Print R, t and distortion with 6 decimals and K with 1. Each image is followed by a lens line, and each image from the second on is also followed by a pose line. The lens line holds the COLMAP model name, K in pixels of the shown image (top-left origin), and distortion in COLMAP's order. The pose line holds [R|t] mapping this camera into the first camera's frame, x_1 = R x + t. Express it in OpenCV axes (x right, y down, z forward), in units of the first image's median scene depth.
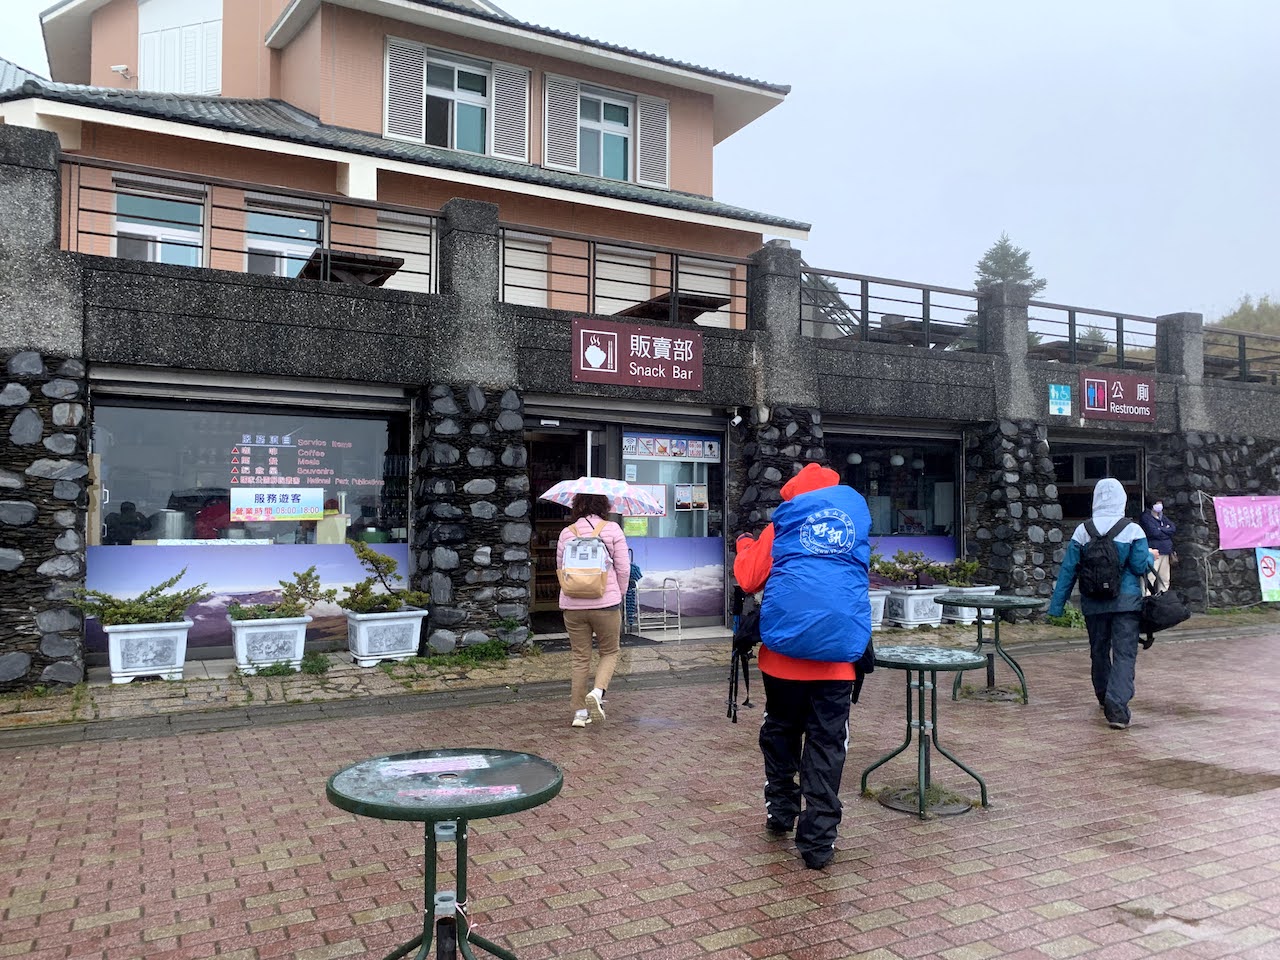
lens RADIAL K [[1012.5, 0, 640.0], [0, 1012.5, 489.0], [0, 0, 1]] dist [0.057048, -0.033270]
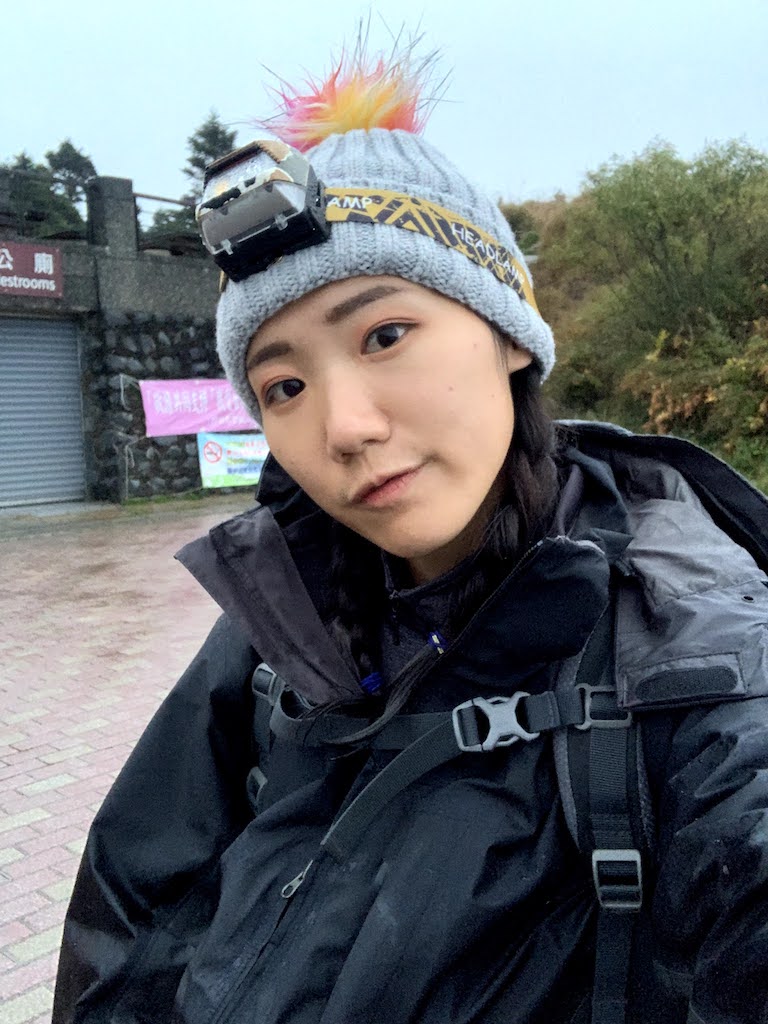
lens RADIAL K [[947.3, 0, 386.3], [0, 947.3, 511.0], [0, 0, 1]] dist [0.016405, 0.000000]
pose [[0.947016, -0.048533, 0.317497, 0.508967], [0.002663, 0.989670, 0.143341, 0.001779], [-0.321174, -0.134901, 0.937363, 0.097504]]
